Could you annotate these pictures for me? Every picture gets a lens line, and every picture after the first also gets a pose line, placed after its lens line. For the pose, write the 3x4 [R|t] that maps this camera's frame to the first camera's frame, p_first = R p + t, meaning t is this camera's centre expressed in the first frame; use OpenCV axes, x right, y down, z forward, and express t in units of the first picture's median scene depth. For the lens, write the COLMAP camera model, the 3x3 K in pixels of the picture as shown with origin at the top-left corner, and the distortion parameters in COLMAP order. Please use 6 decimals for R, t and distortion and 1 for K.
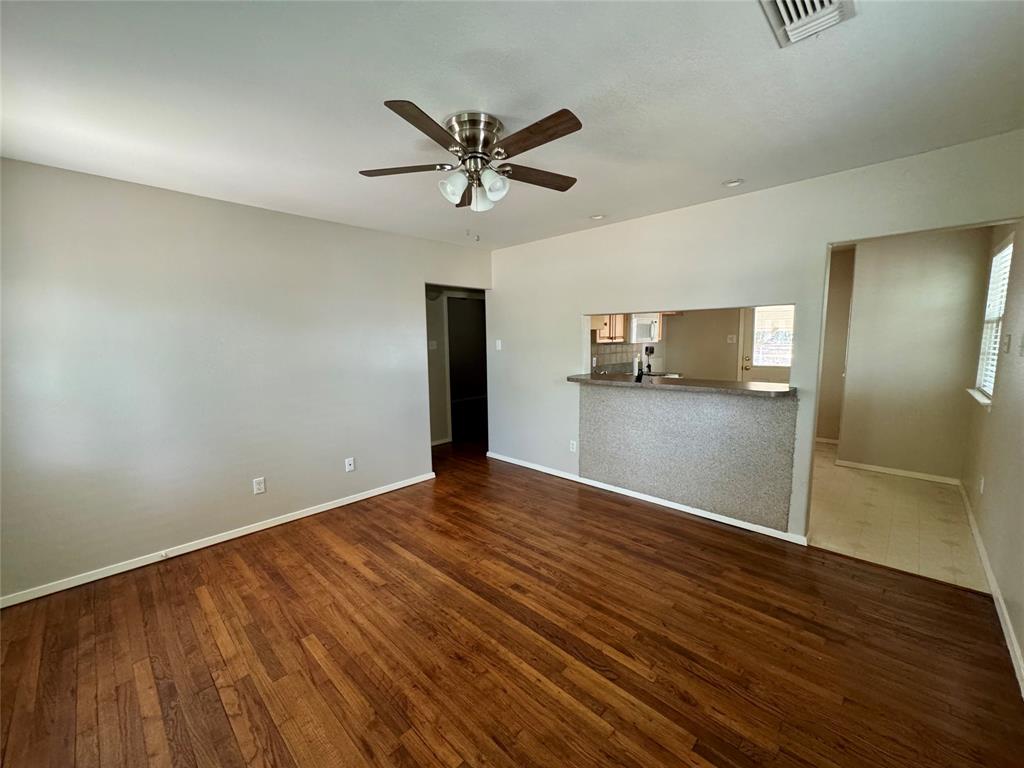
lens RADIAL K [[408.8, 0, 513.6], [0, 408.8, 384.1], [0, 0, 1]] dist [0.001572, -0.003732]
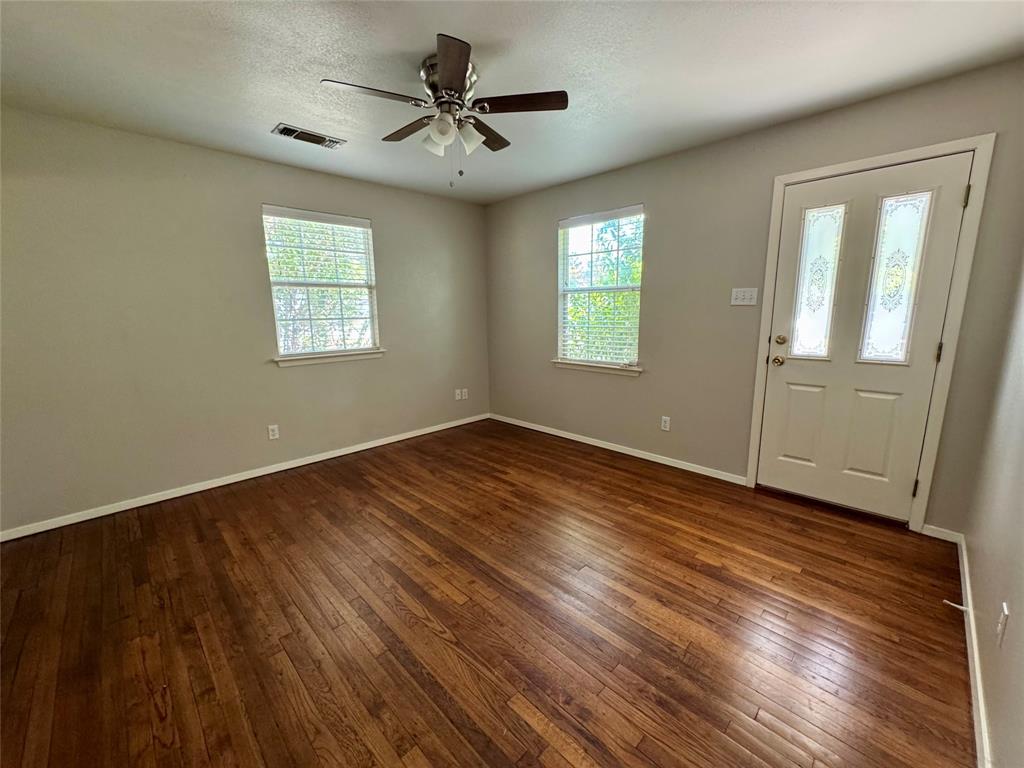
lens RADIAL K [[408.8, 0, 513.6], [0, 408.8, 384.1], [0, 0, 1]] dist [0.001572, -0.003732]
pose [[-0.999386, 0.022365, 0.026958, -0.197561], [0.029250, 0.956275, 0.291003, -0.131473], [-0.019271, 0.291613, -0.956342, 1.636728]]
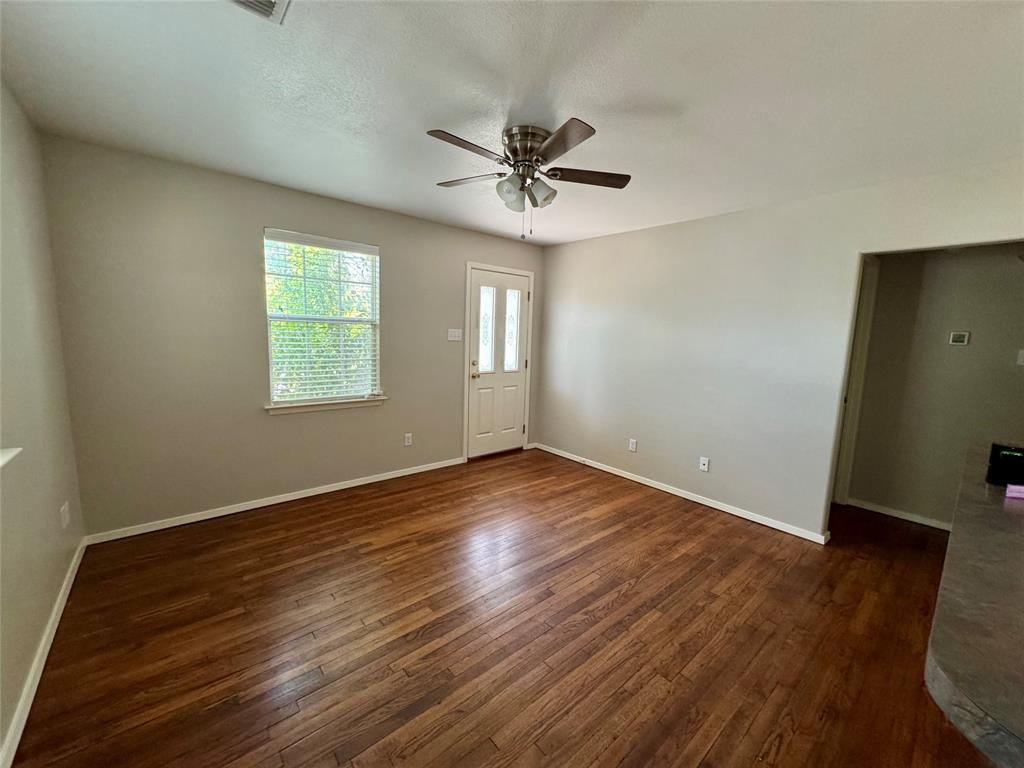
lens RADIAL K [[408.8, 0, 513.6], [0, 408.8, 384.1], [0, 0, 1]] dist [0.001572, -0.003732]
pose [[-0.093620, 0.133009, -0.986683, 0.821918], [-0.141490, 0.979200, 0.145425, -0.094457], [0.985503, 0.153221, -0.072853, 0.858233]]
